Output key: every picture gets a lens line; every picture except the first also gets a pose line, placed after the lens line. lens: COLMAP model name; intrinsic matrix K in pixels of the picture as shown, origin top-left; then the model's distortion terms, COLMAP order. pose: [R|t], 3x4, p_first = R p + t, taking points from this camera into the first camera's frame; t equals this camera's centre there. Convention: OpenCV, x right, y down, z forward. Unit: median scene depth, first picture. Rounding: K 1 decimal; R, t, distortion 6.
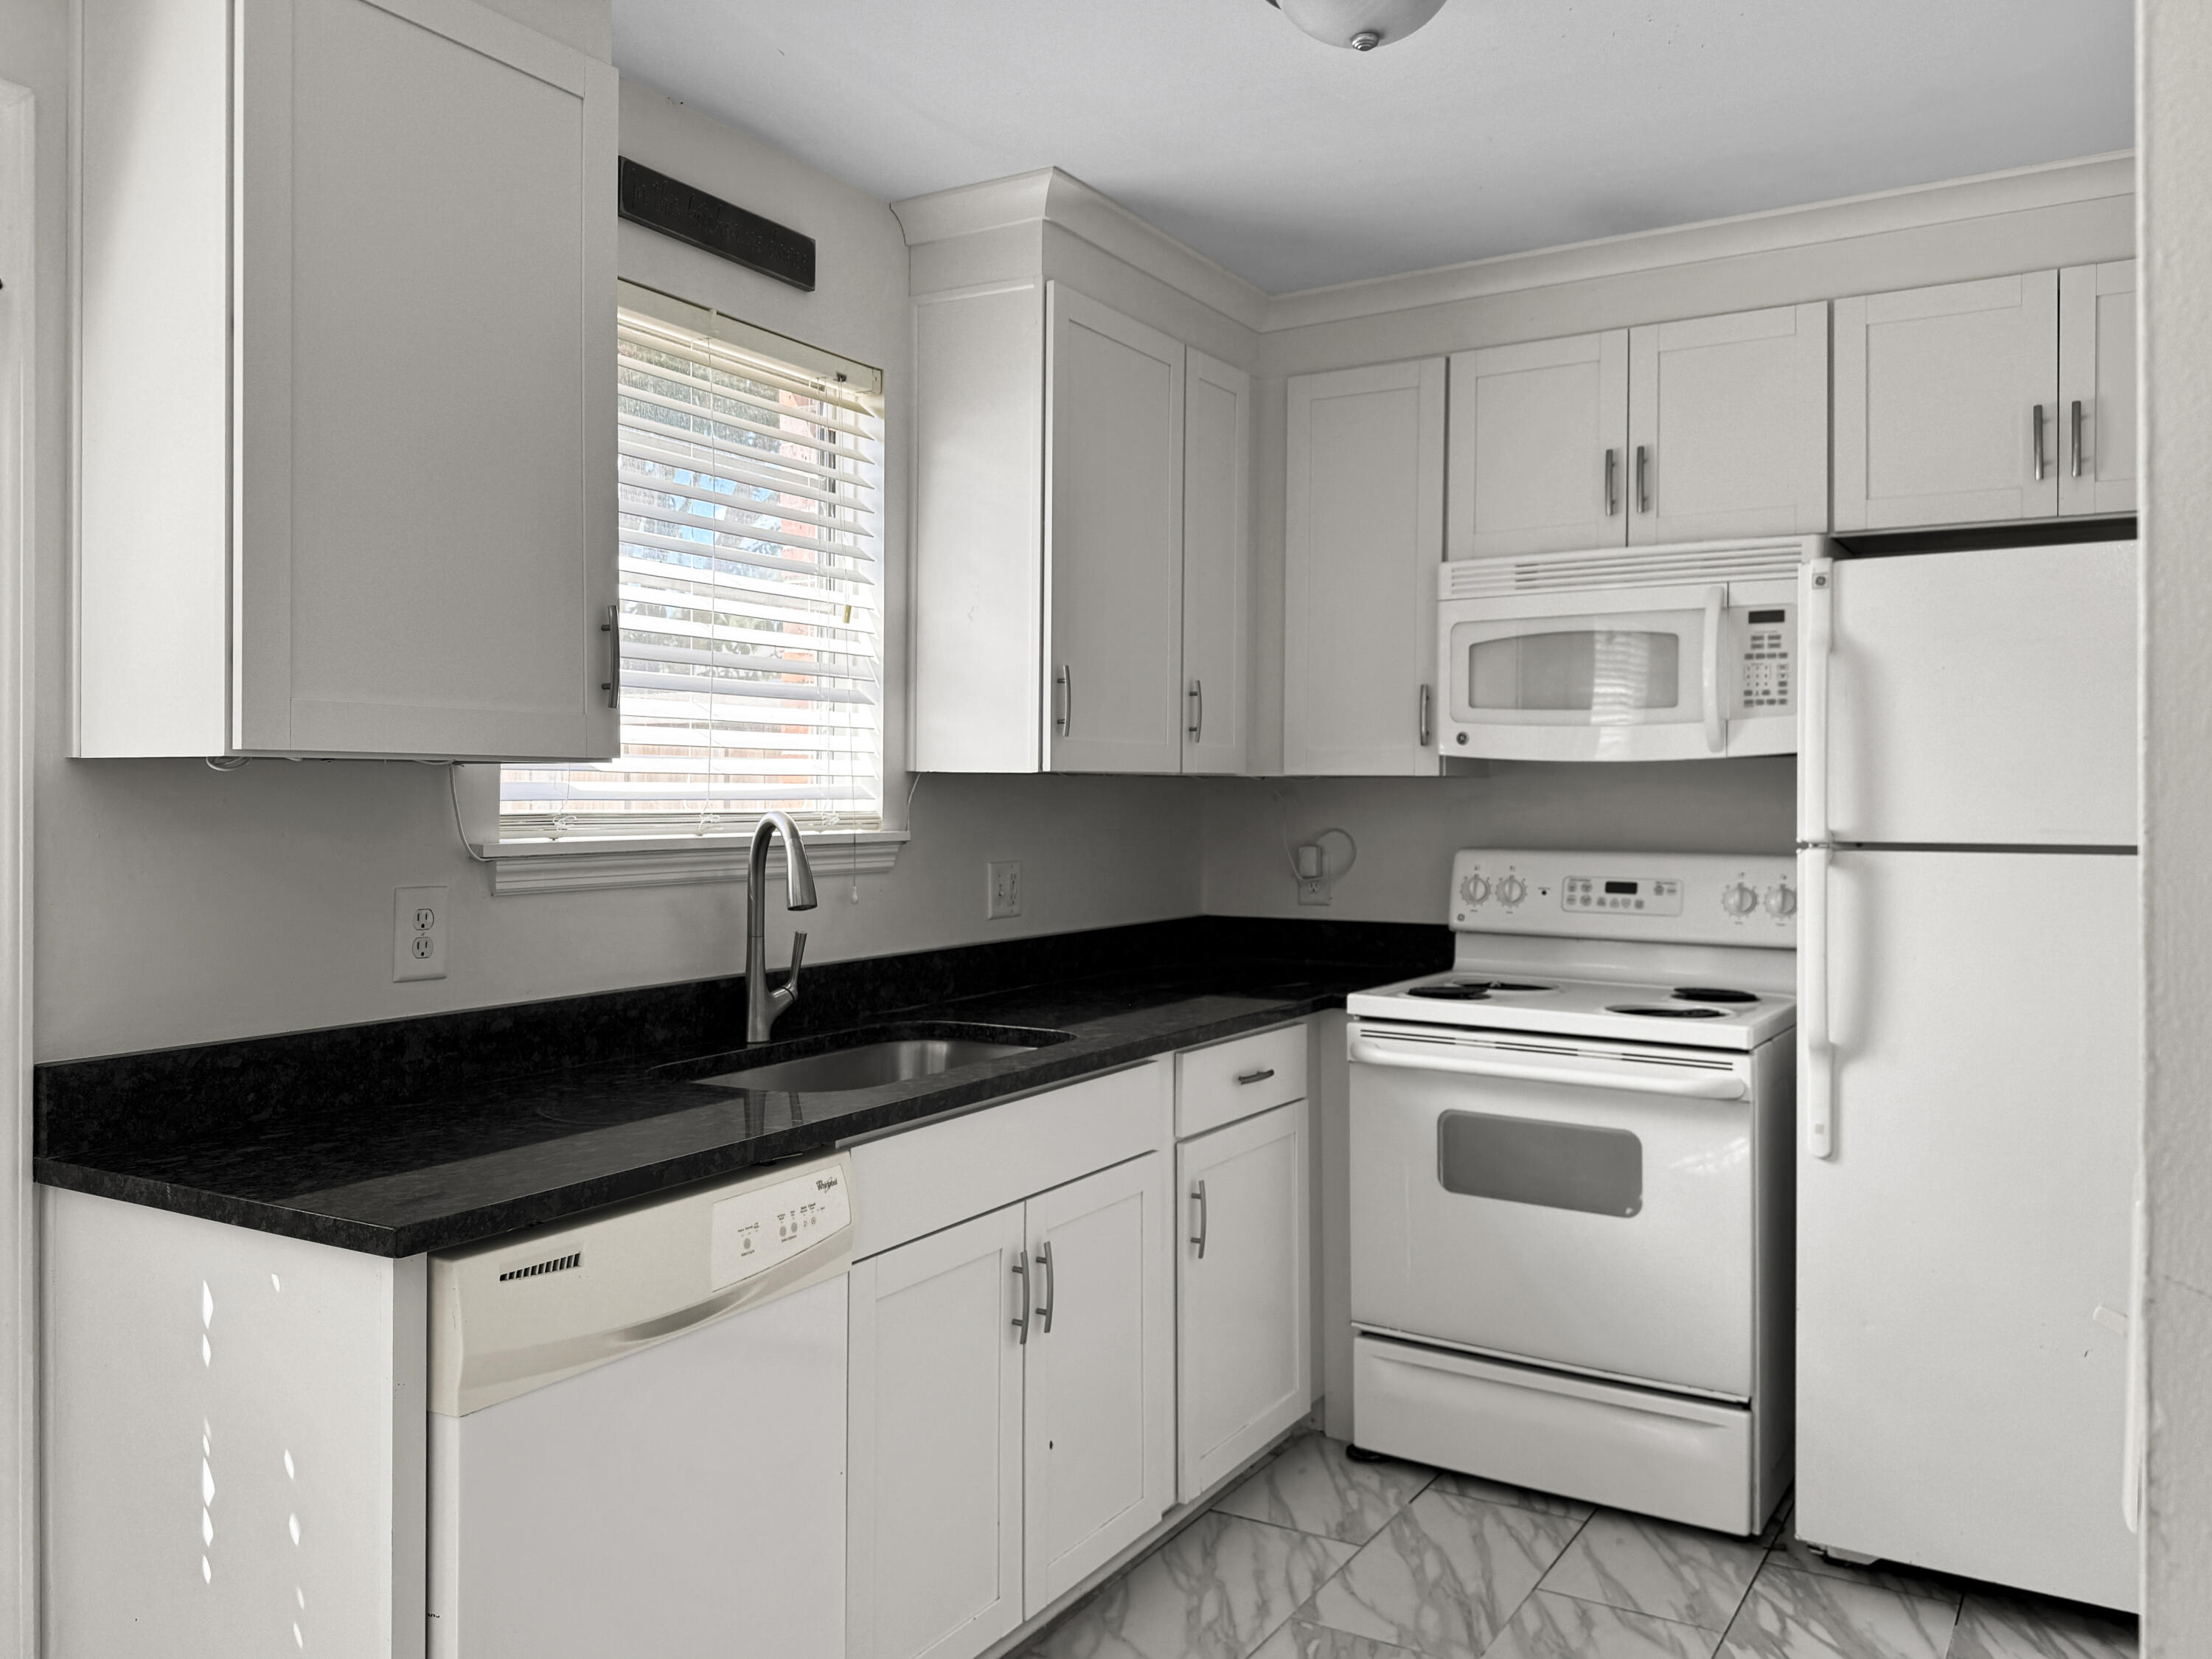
lens RADIAL K [[1717.8, 0, 1115.8], [0, 1717.8, 800.6], [0, 0, 1]] dist [0.149563, -0.236519]
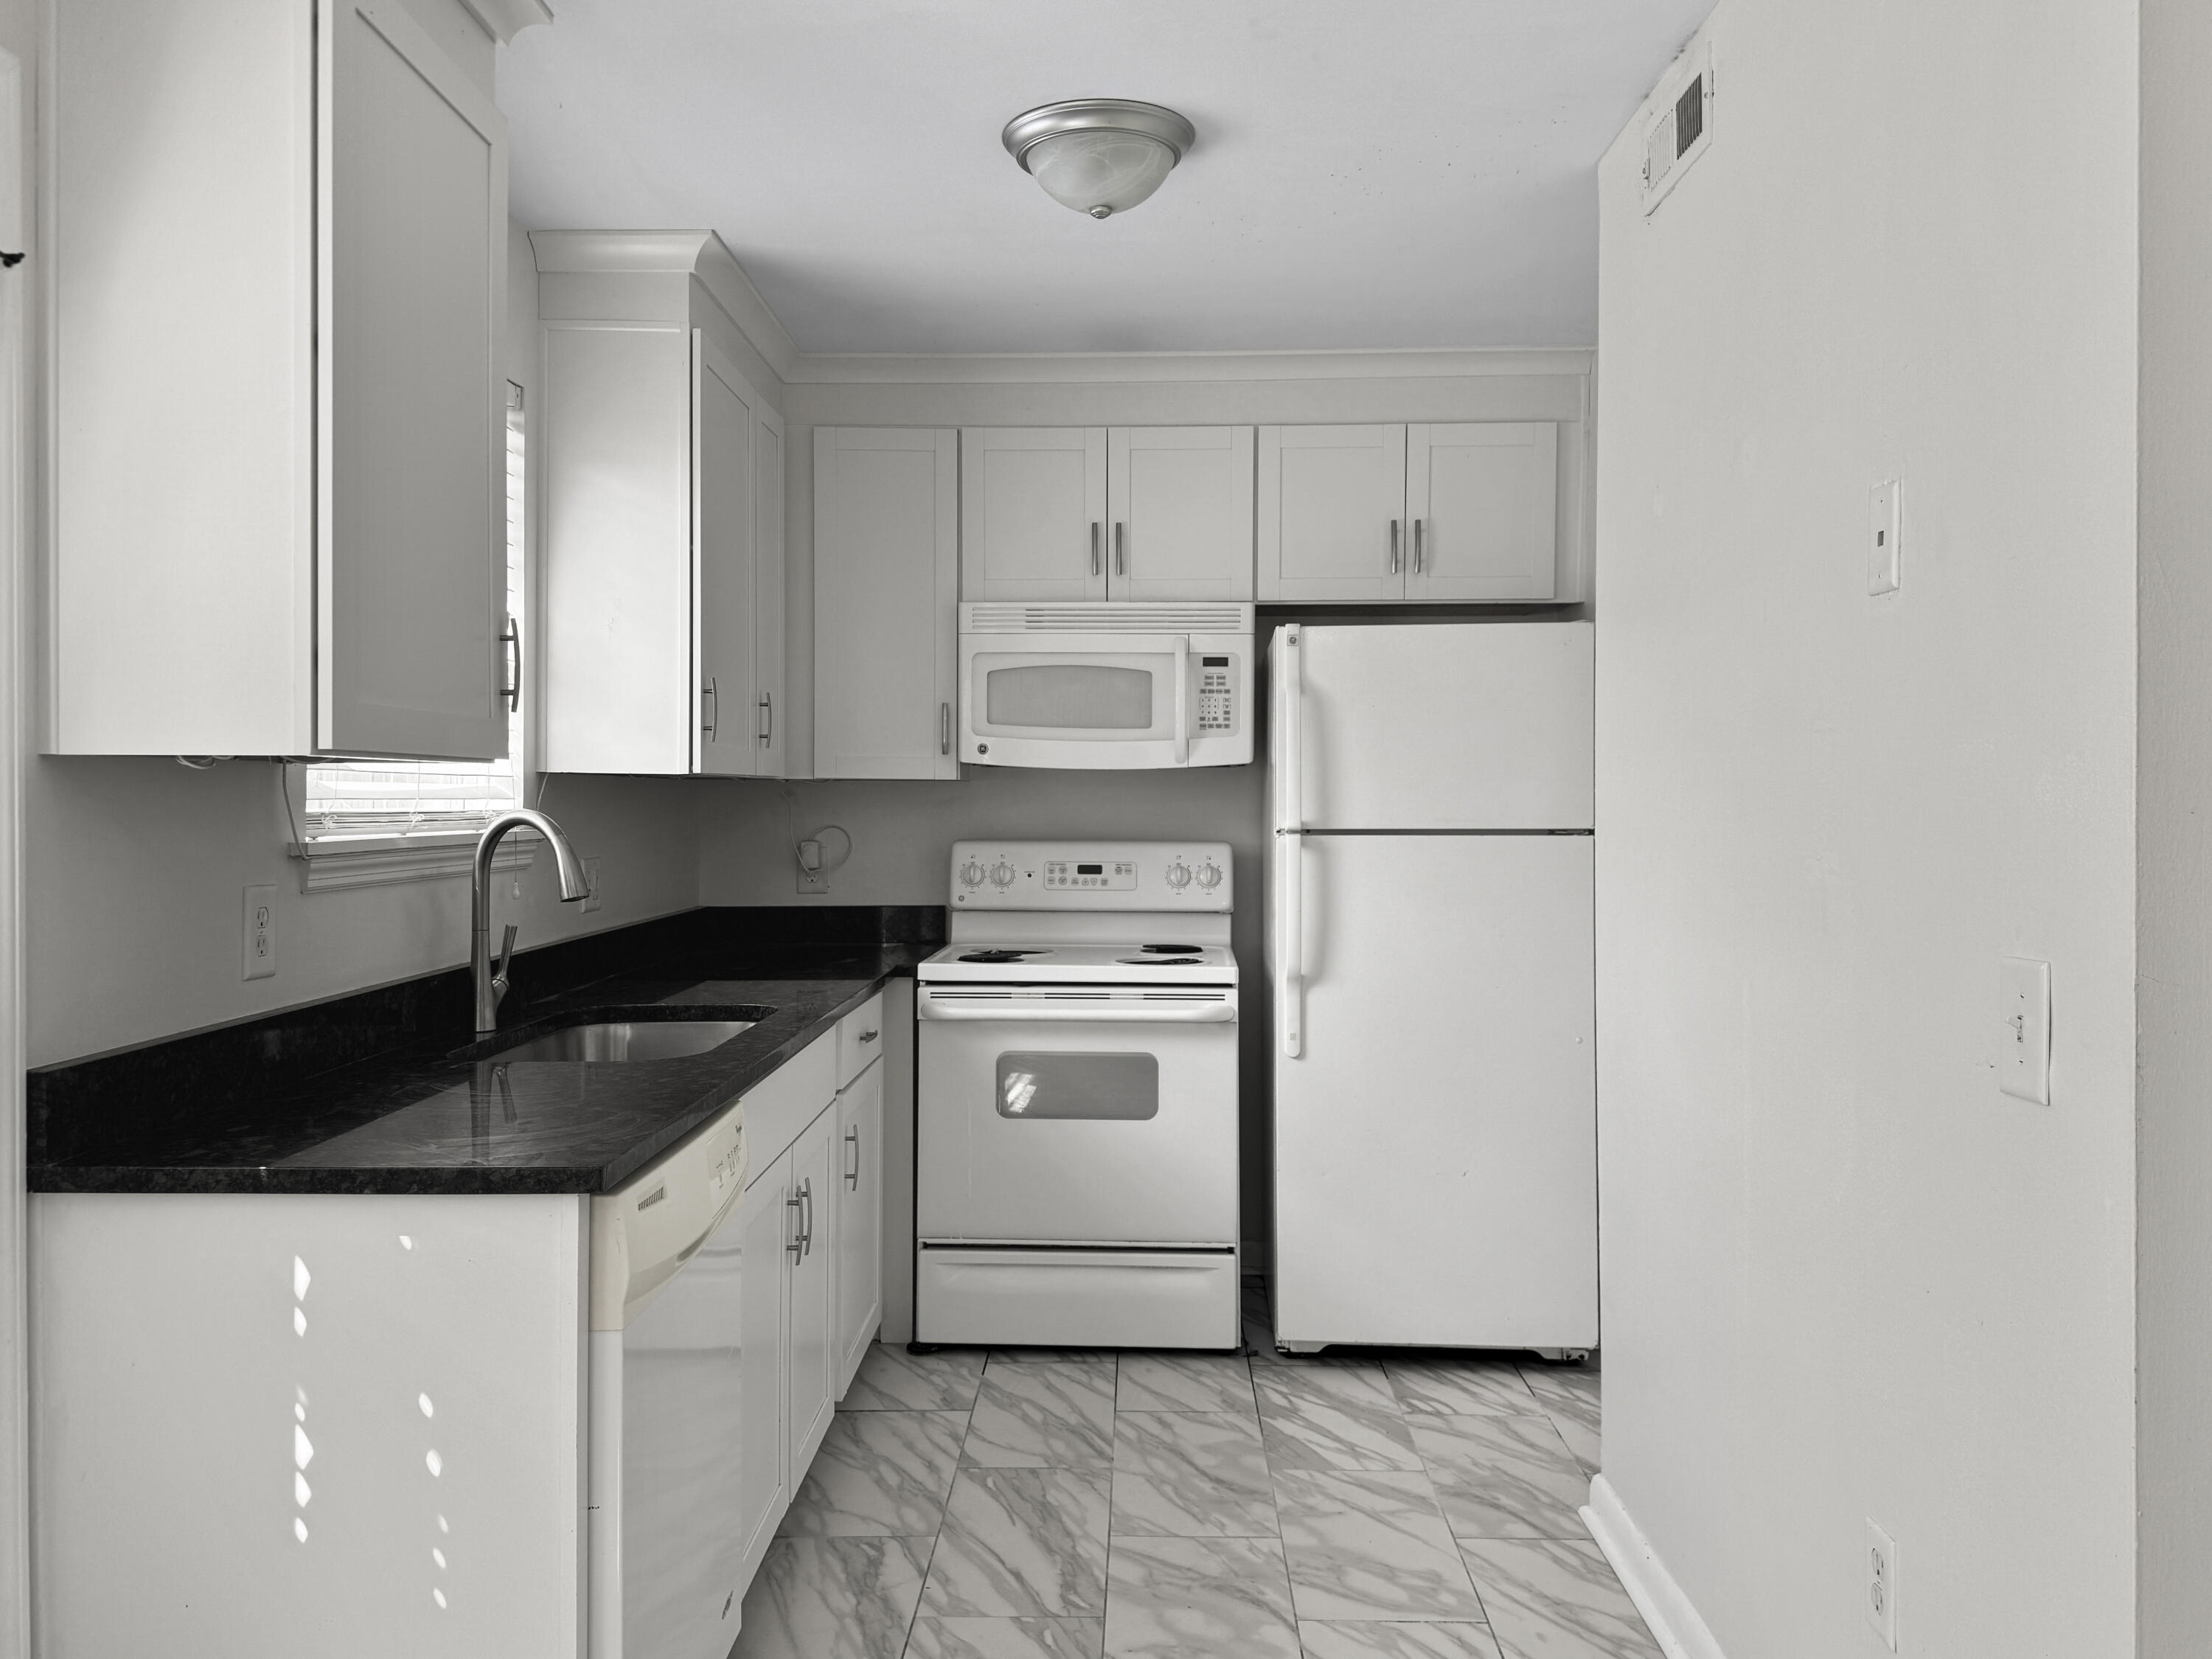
lens RADIAL K [[1678.6, 0, 1104.0], [0, 1678.6, 820.3], [0, 0, 1]] dist [0.201871, -0.333351]
pose [[0.870136, -0.006732, 0.492766, -0.351814], [0.001915, 0.999945, 0.010280, 0.002191], [-0.492808, -0.008001, 0.870101, -0.077008]]
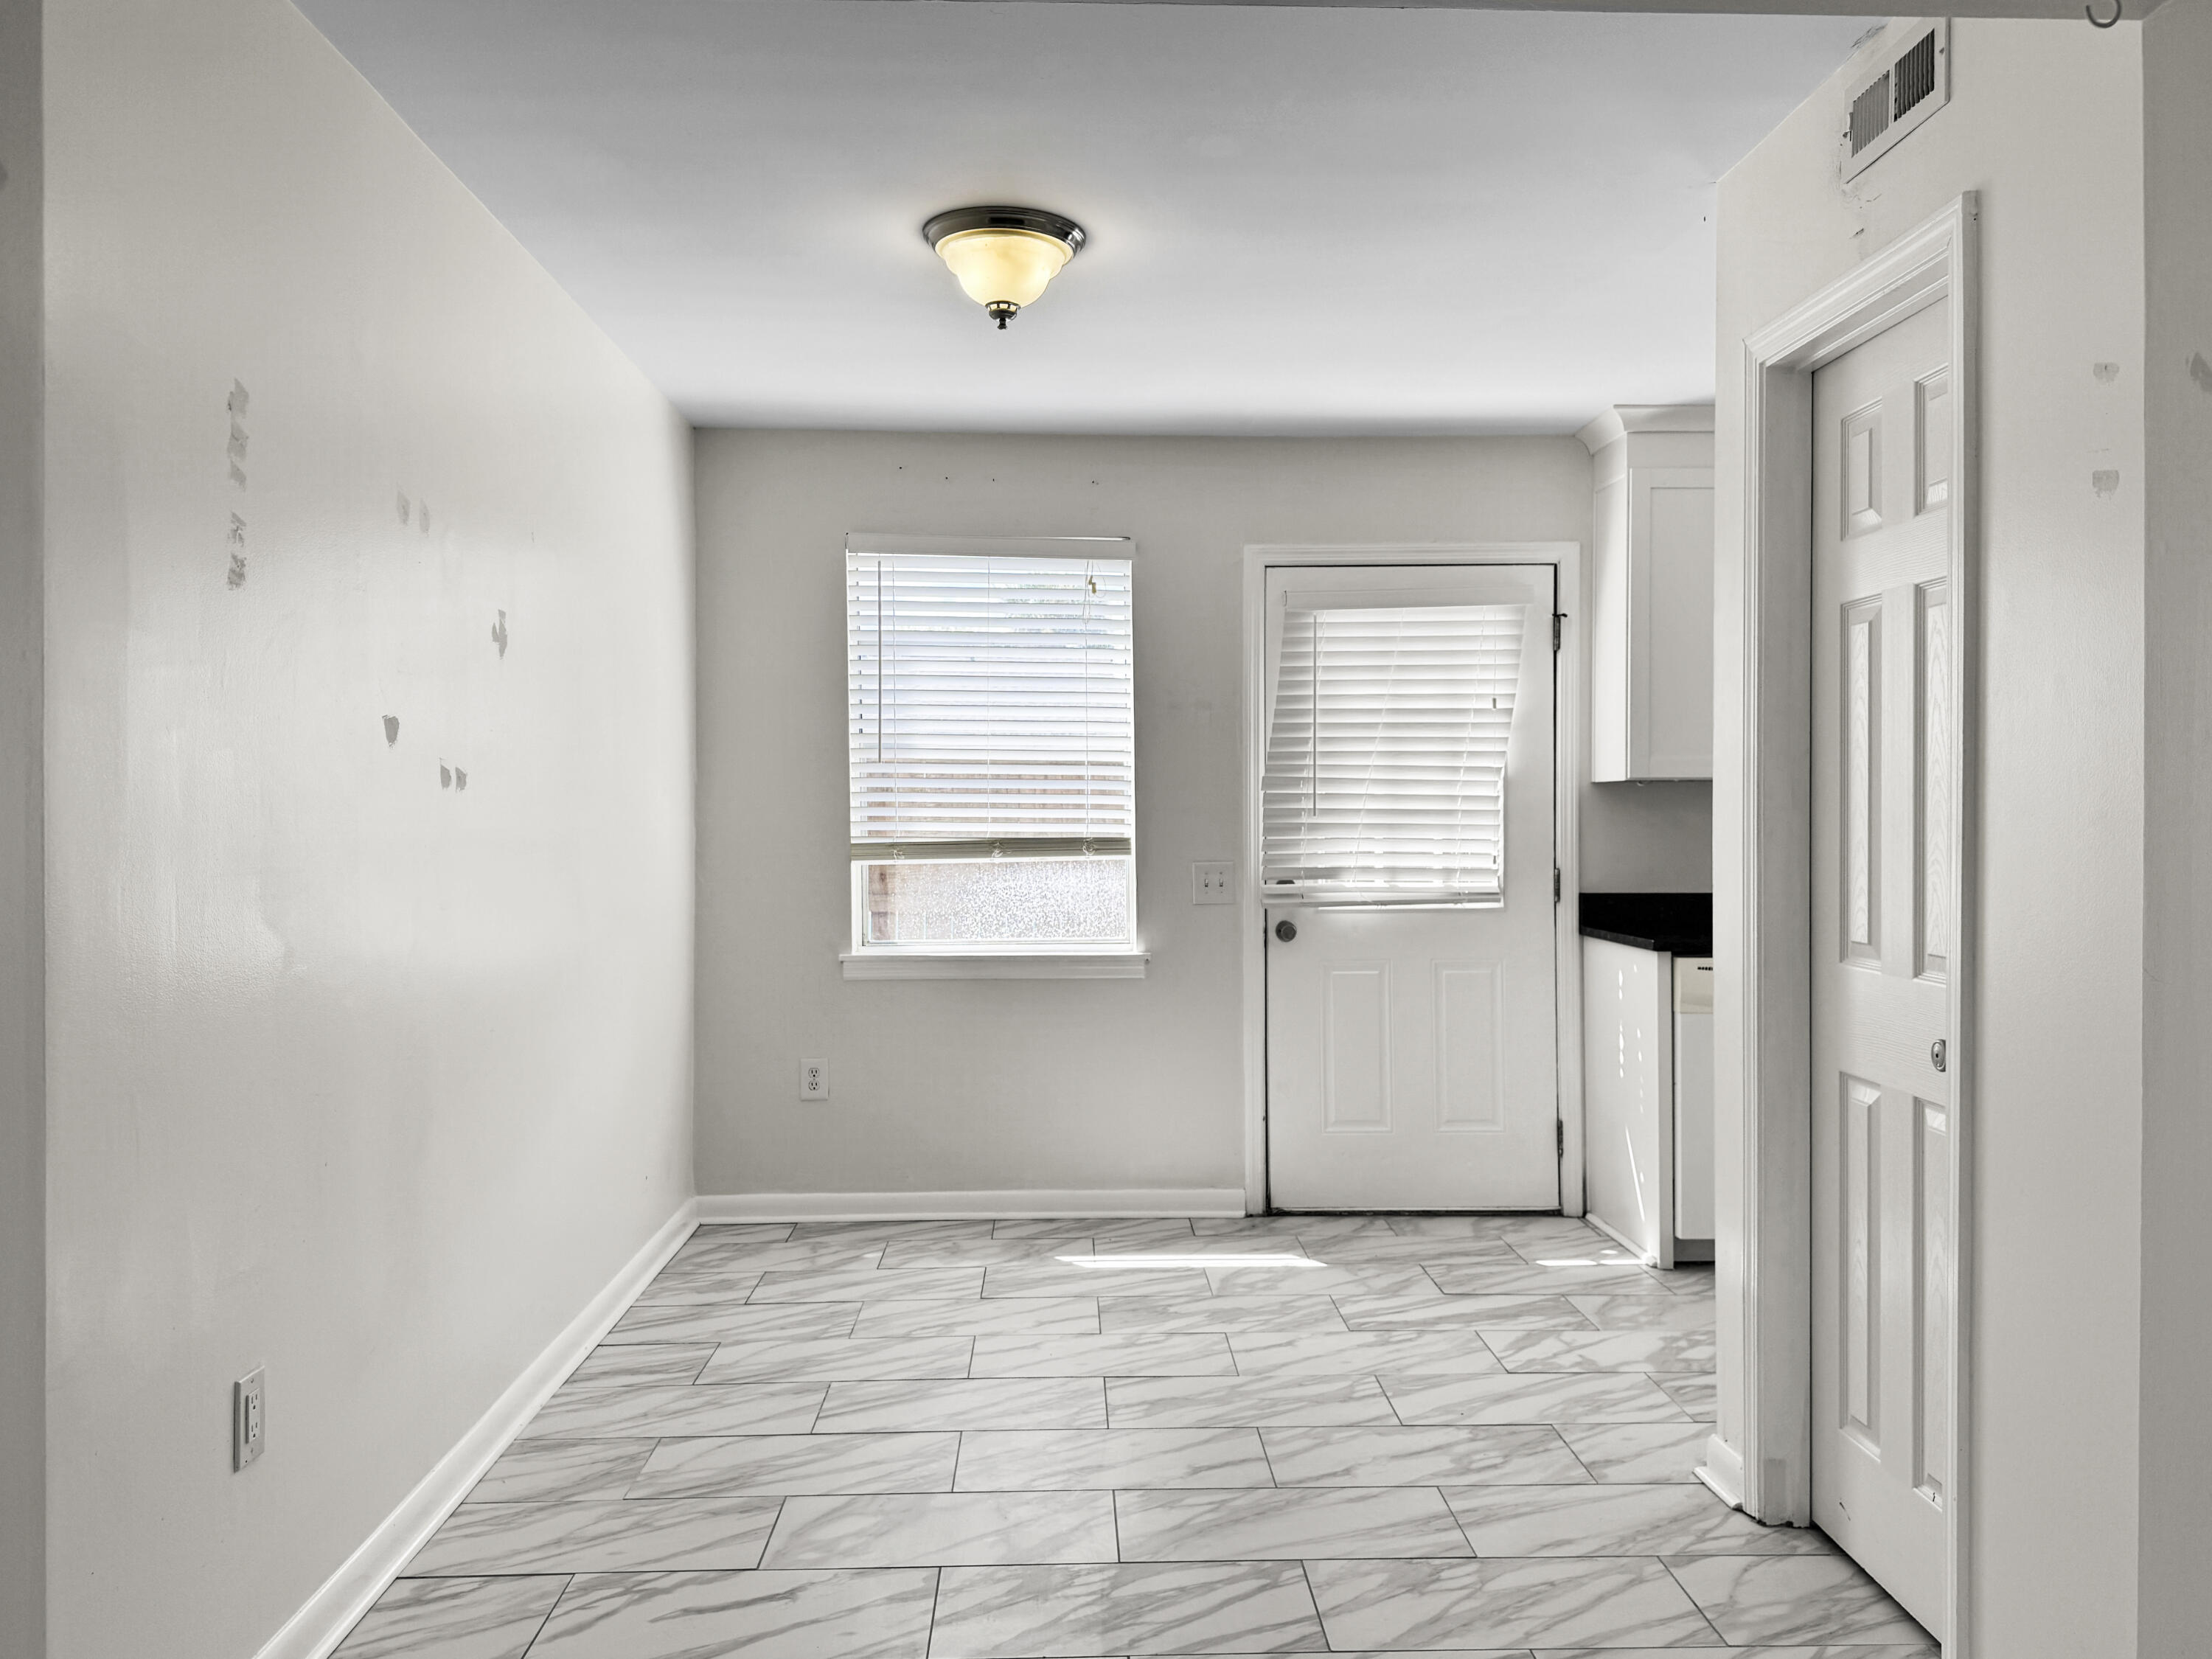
lens RADIAL K [[1653.7, 0, 1108.3], [0, 1653.7, 820.6], [0, 0, 1]] dist [0.139586, -0.218726]
pose [[0.538431, 0.001990, -0.842667, 0.758162], [-0.000755, 0.999998, 0.001879, 0.019619], [0.842669, -0.000375, 0.538431, -0.664604]]
